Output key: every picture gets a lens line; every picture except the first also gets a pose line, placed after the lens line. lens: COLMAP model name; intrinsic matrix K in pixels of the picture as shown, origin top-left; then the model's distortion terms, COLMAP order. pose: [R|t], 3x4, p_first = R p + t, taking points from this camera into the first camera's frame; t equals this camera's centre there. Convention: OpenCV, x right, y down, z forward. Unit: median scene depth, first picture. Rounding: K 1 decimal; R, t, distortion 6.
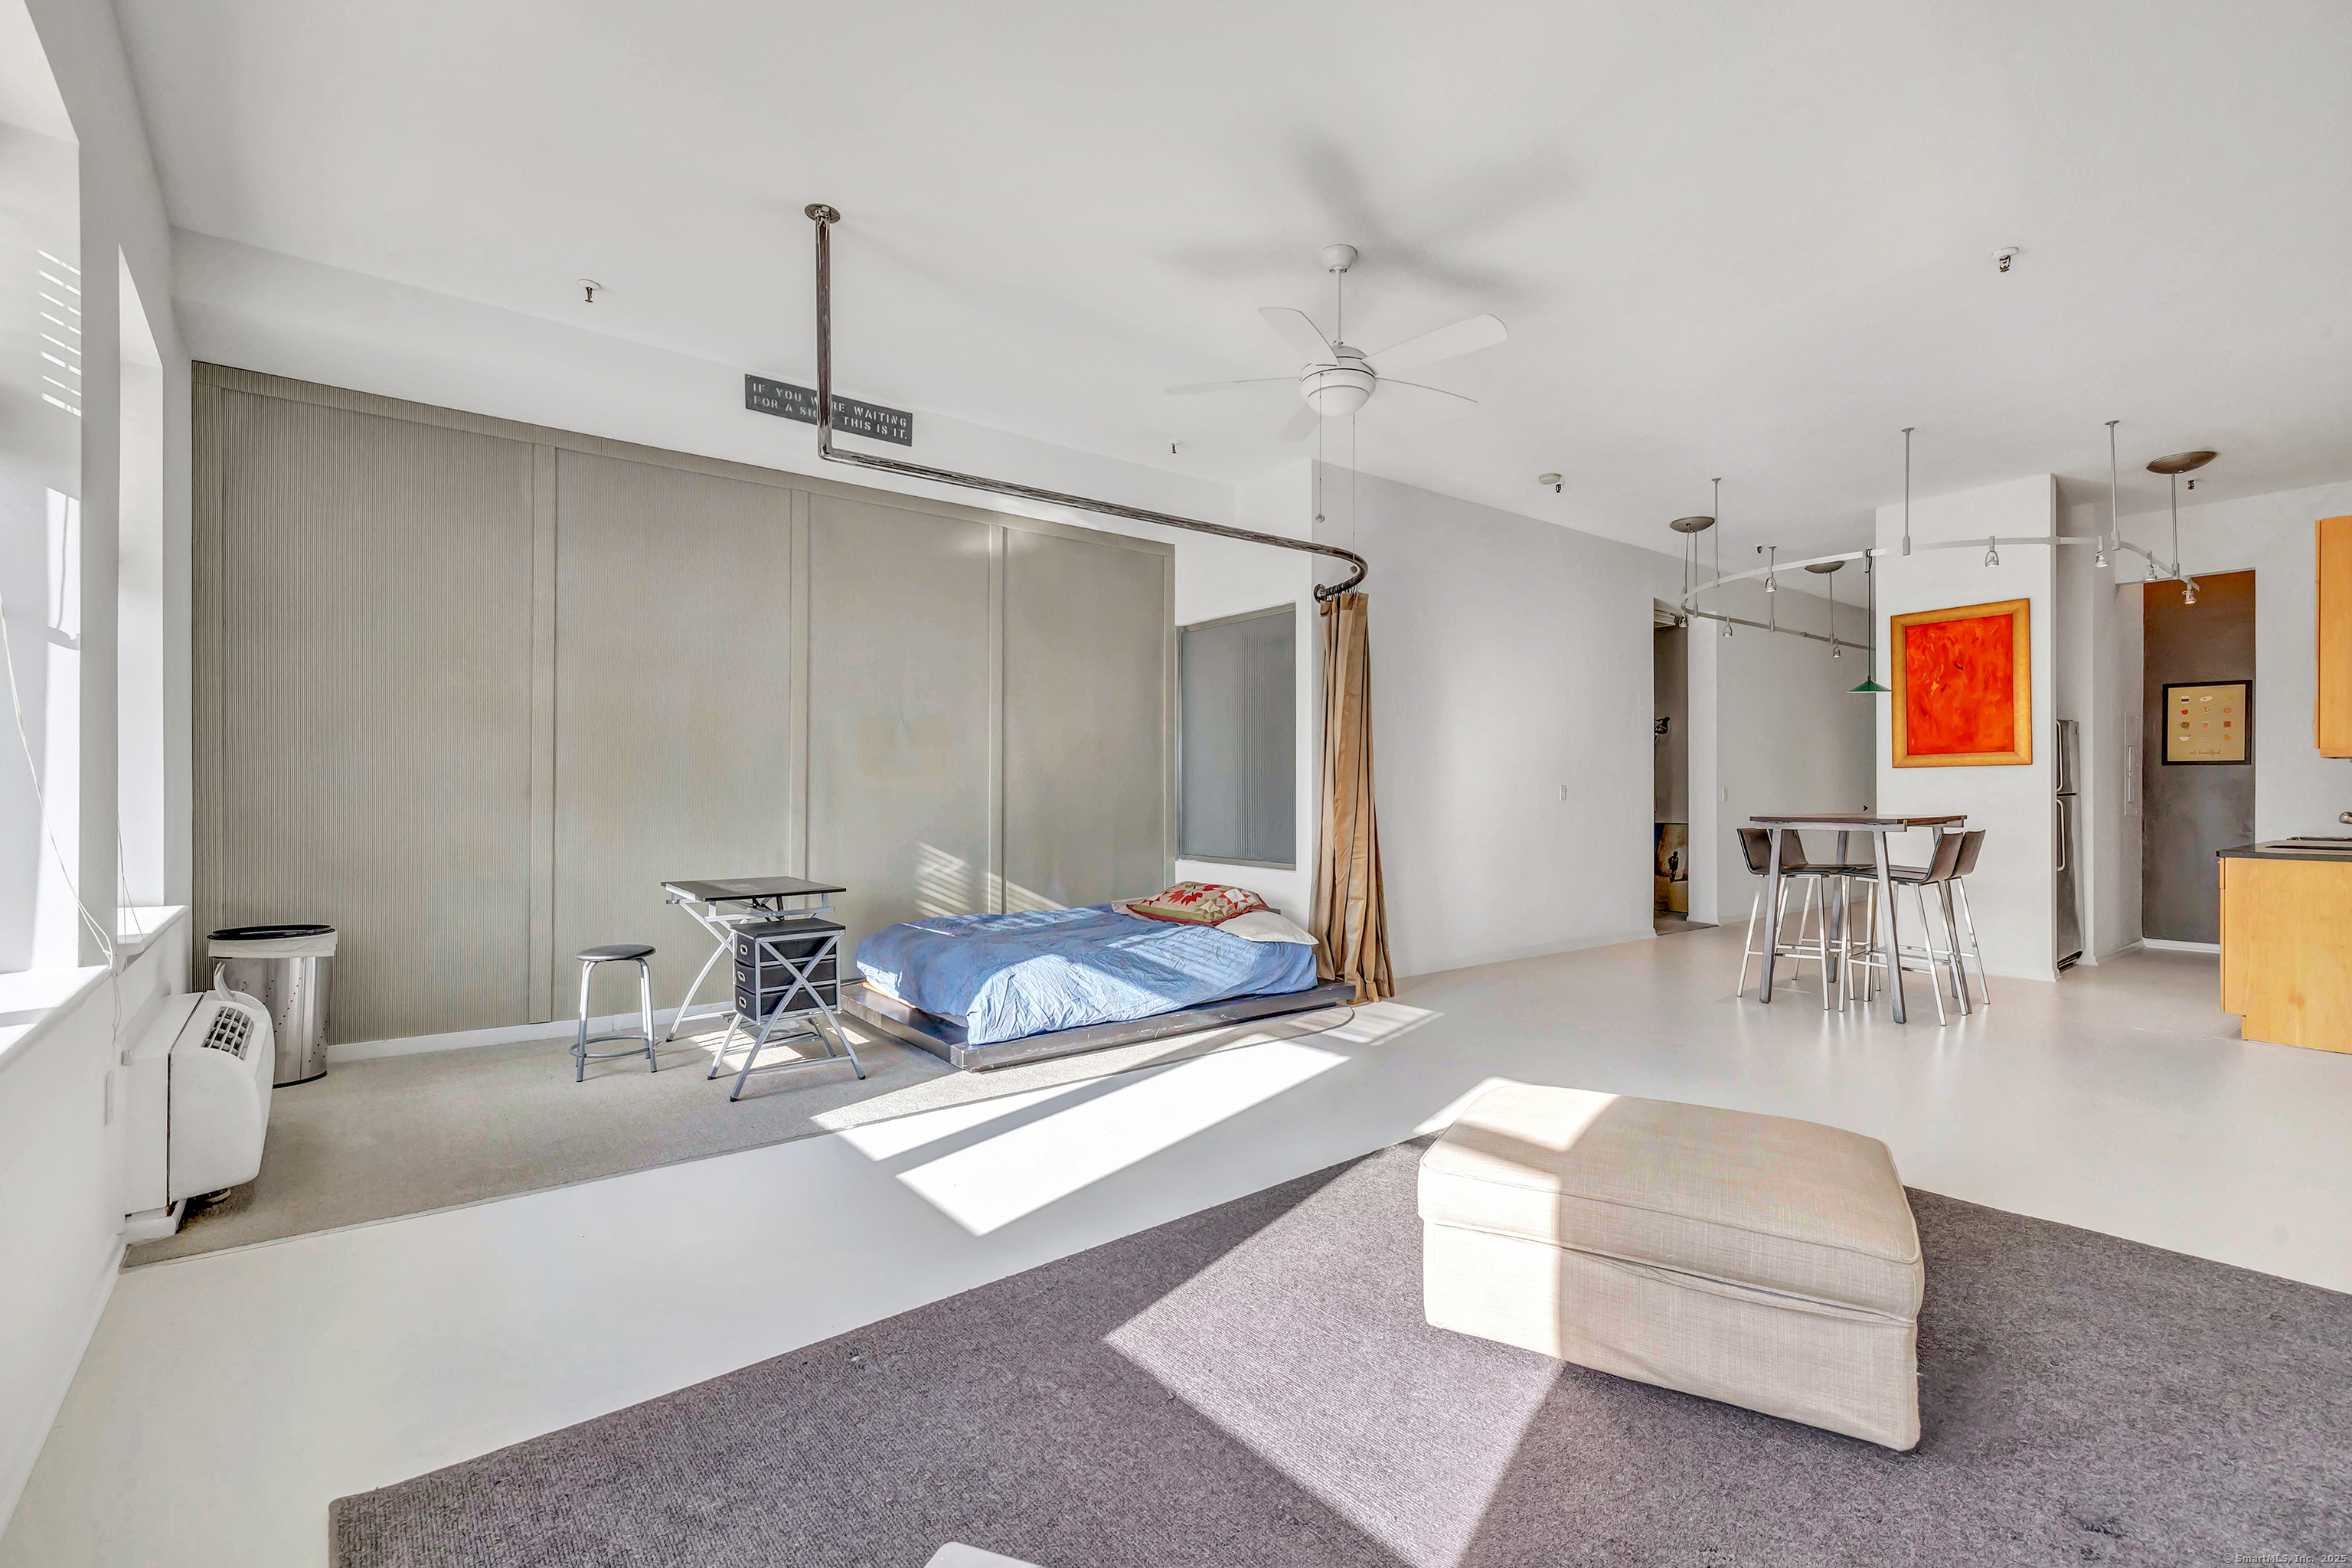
lens RADIAL K [[989.8, 0, 1155.5], [0, 989.8, 778.3], [0, 0, 1]] dist [-0.001366, 0.000117]
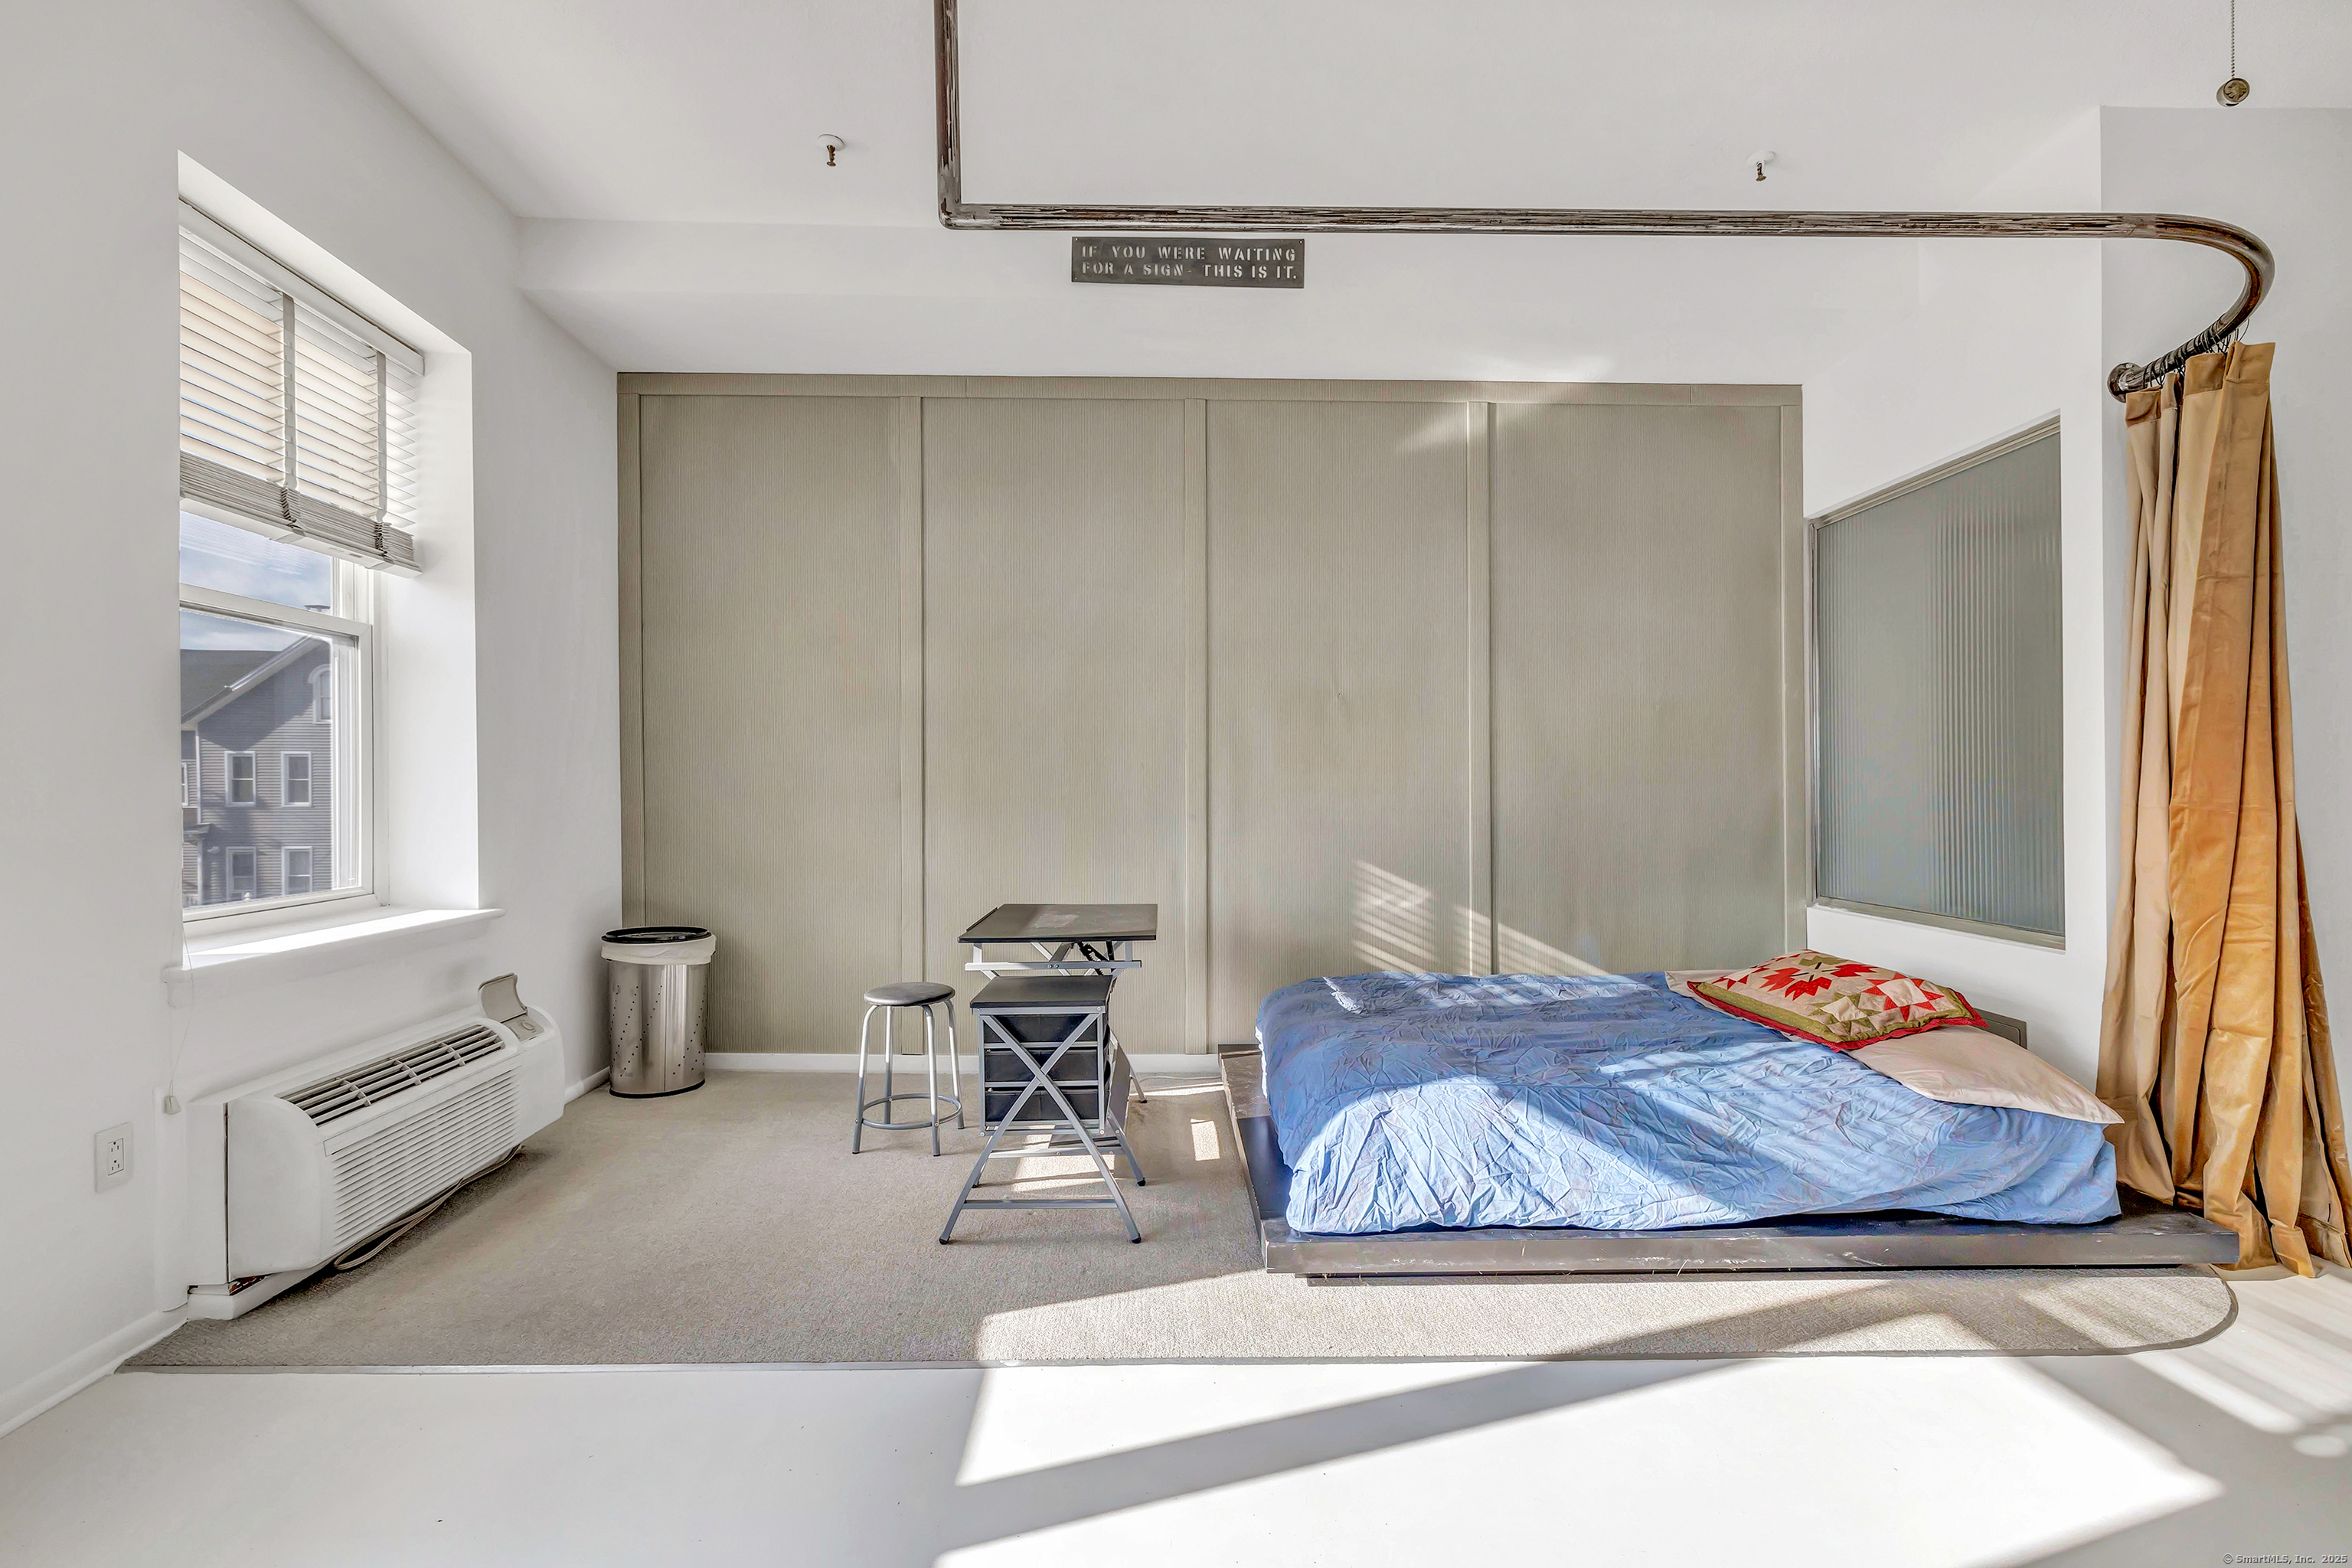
lens RADIAL K [[988.6, 0, 1180.1], [0, 988.6, 780.8], [0, 0, 1]] dist [0.000326, -0.000099]
pose [[0.817596, -0.005825, -0.575762, 0.071616], [0.006662, 0.999978, -0.000657, 0.005383], [0.575753, -0.003299, 0.817617, 0.370155]]
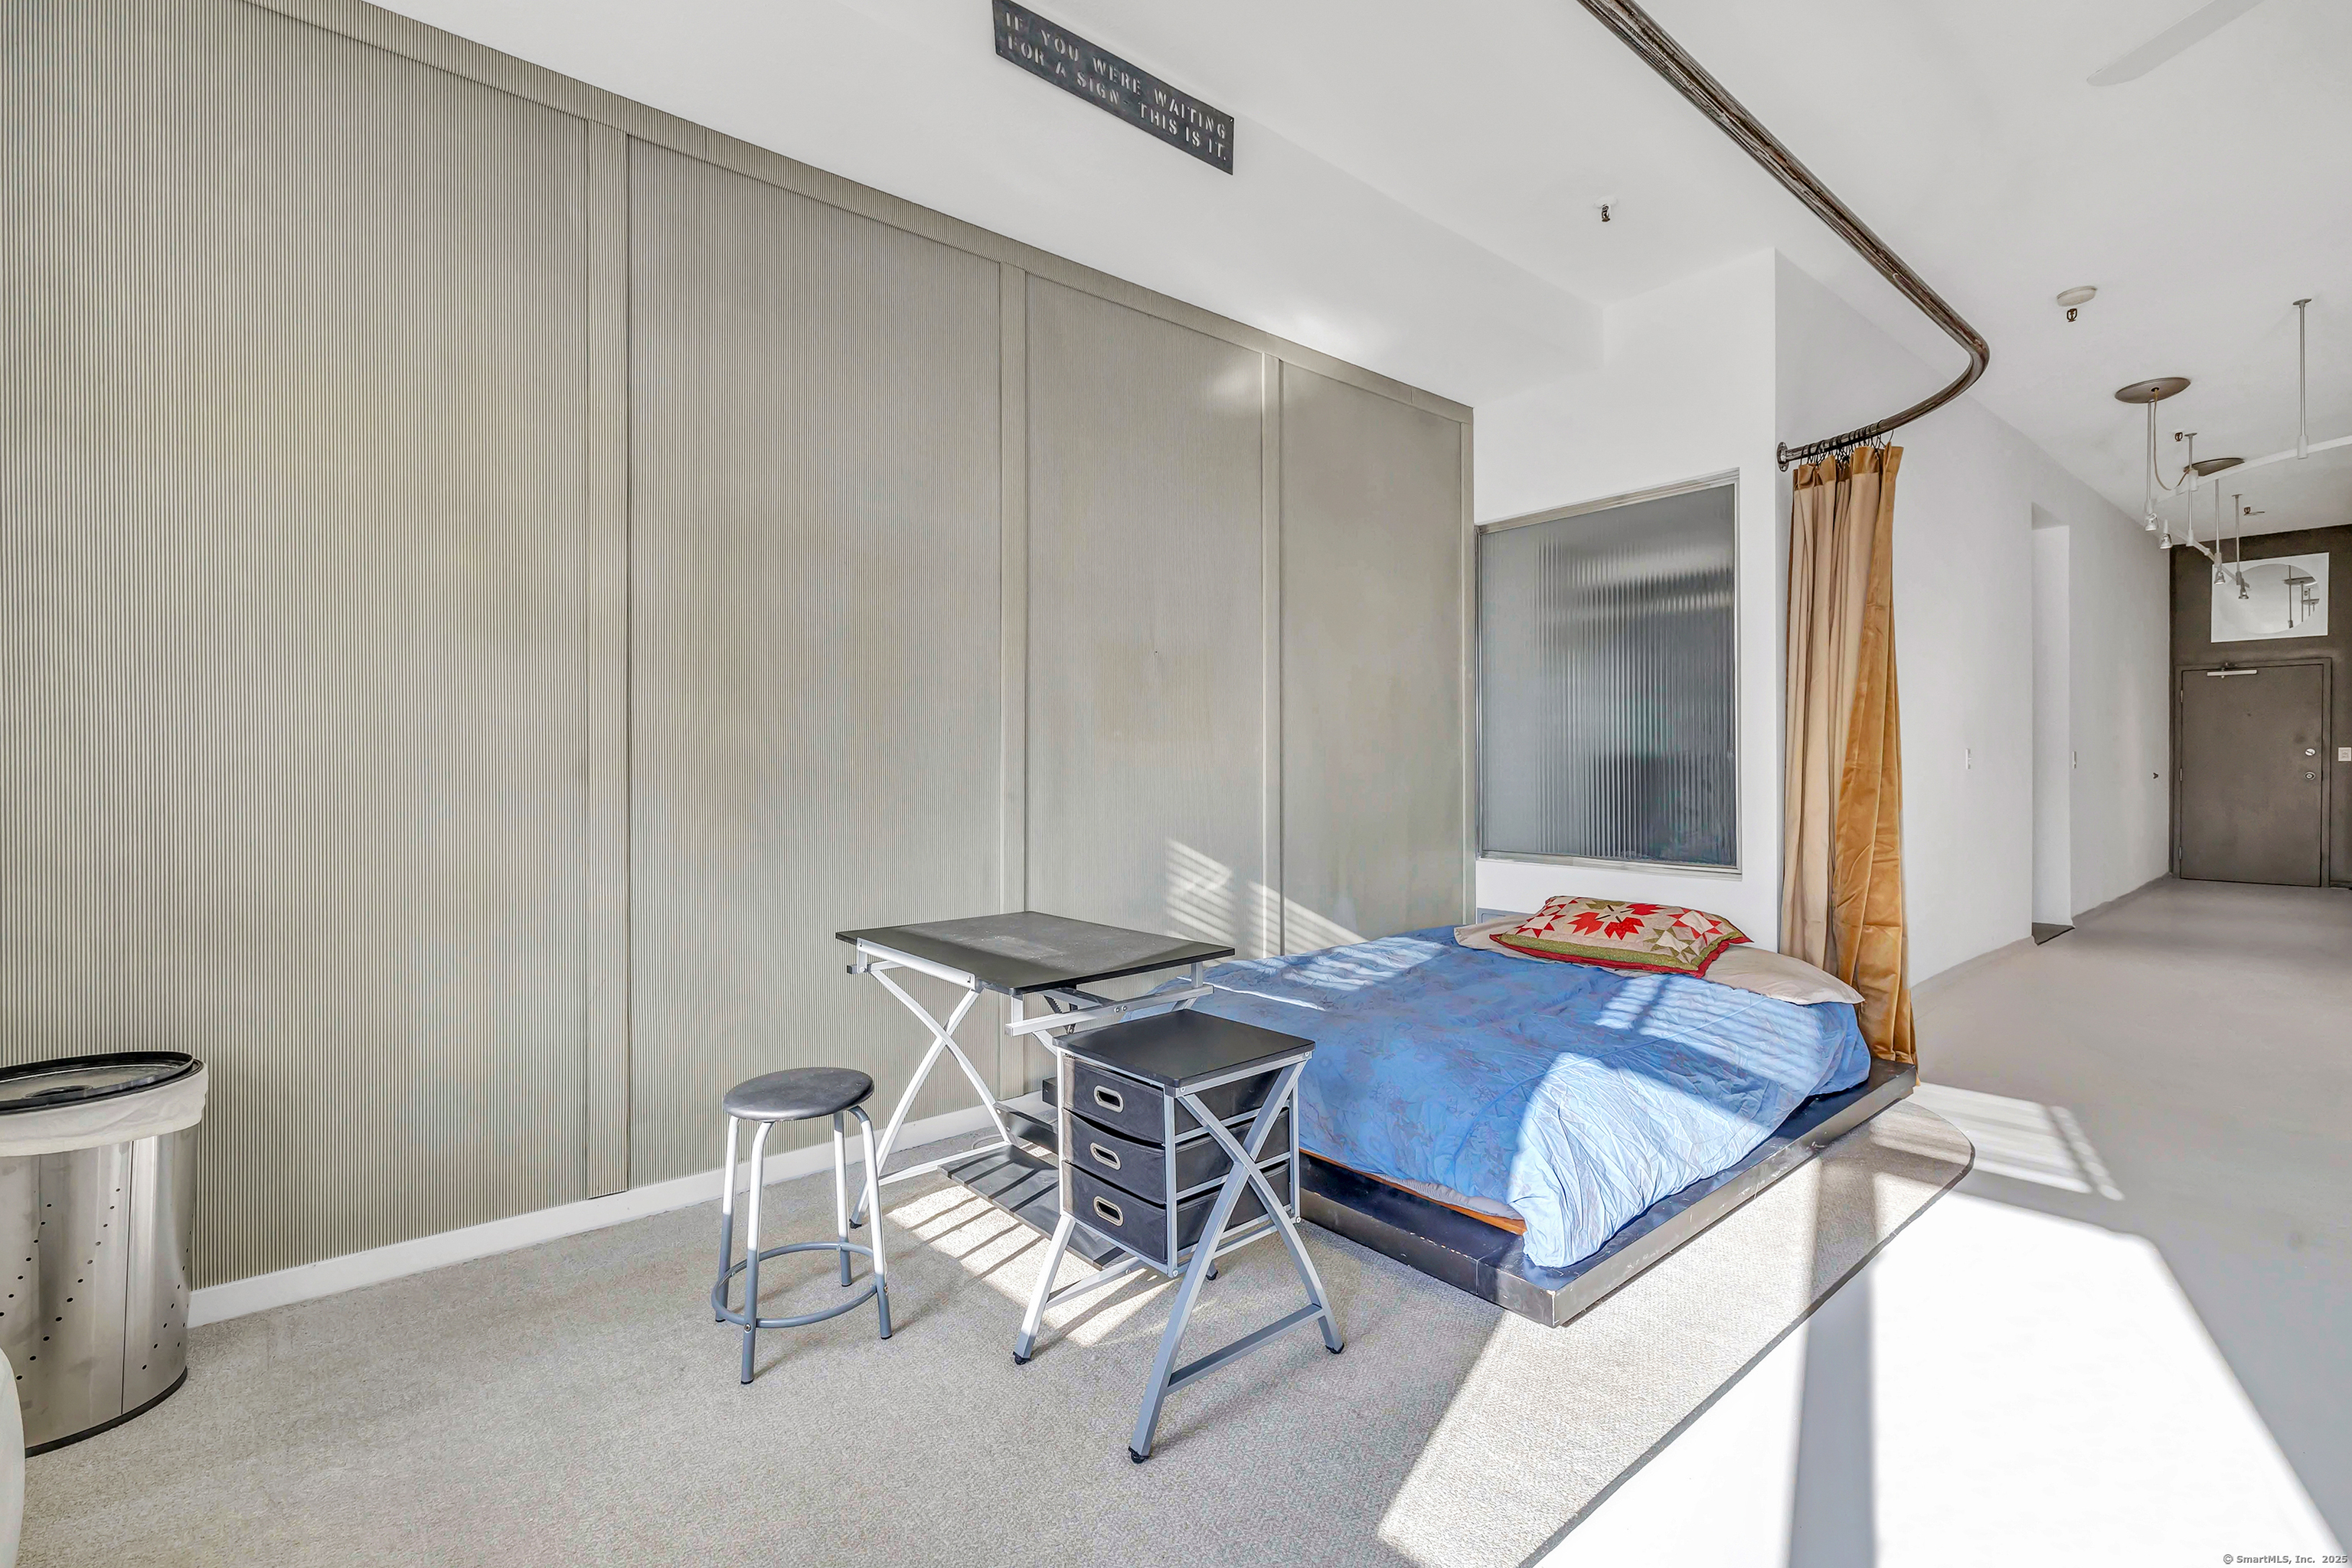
lens RADIAL K [[1026.5, 0, 1171.4], [0, 1026.5, 753.0], [0, 0, 1]] dist [0.000921, -0.000042]
pose [[0.998603, -0.007847, 0.052263, -0.300814], [0.007733, 0.999967, 0.002387, 0.005636], [-0.052280, -0.001979, 0.998631, 0.372625]]
